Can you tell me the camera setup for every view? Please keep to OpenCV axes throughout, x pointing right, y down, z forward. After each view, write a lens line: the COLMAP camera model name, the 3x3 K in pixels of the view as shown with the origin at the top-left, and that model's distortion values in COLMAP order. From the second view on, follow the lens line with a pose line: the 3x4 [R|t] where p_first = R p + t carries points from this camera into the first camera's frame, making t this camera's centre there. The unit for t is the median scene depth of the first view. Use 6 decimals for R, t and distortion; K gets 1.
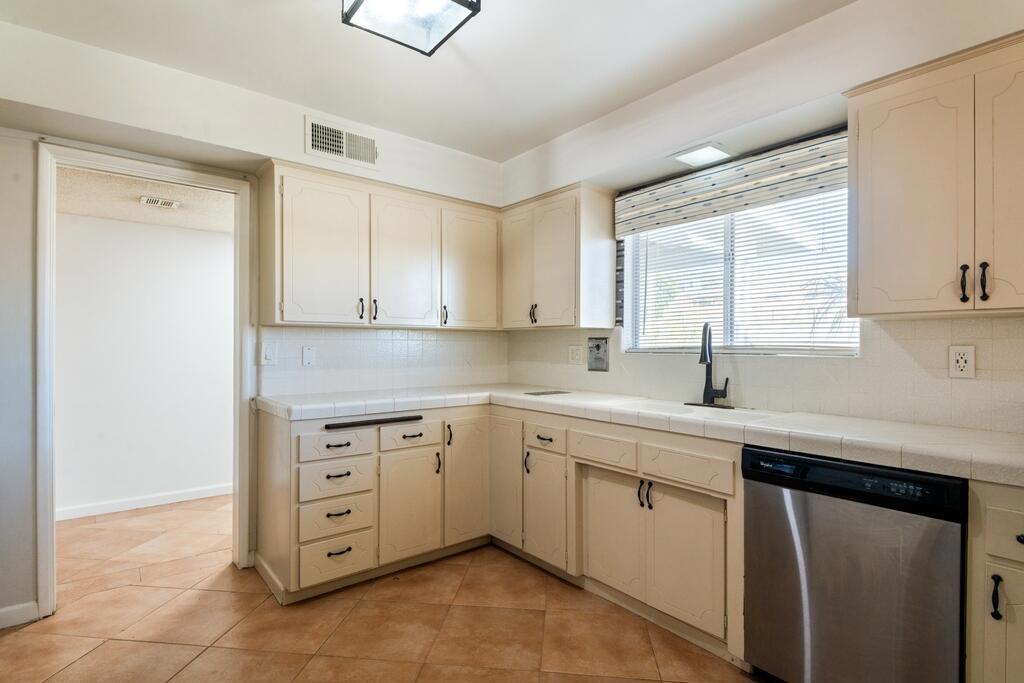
lens RADIAL K [[512.7, 0, 515.7], [0, 512.7, 348.2], [0, 0, 1]] dist [0.014778, -0.012936]
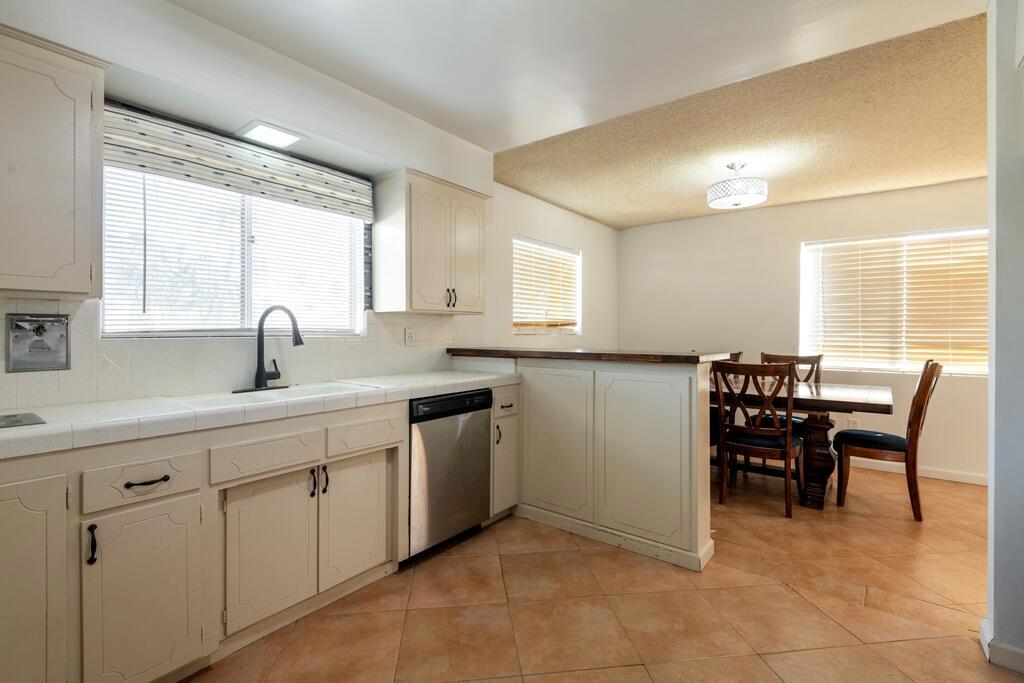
lens RADIAL K [[468.2, 0, 504.2], [0, 468.2, 332.6], [0, 0, 1]] dist [0.004357, -0.000250]
pose [[-0.228587, -0.007554, 0.973494, -0.561976], [0.002274, 0.999963, 0.008293, -0.002484], [-0.973521, 0.004109, -0.228561, 0.701844]]
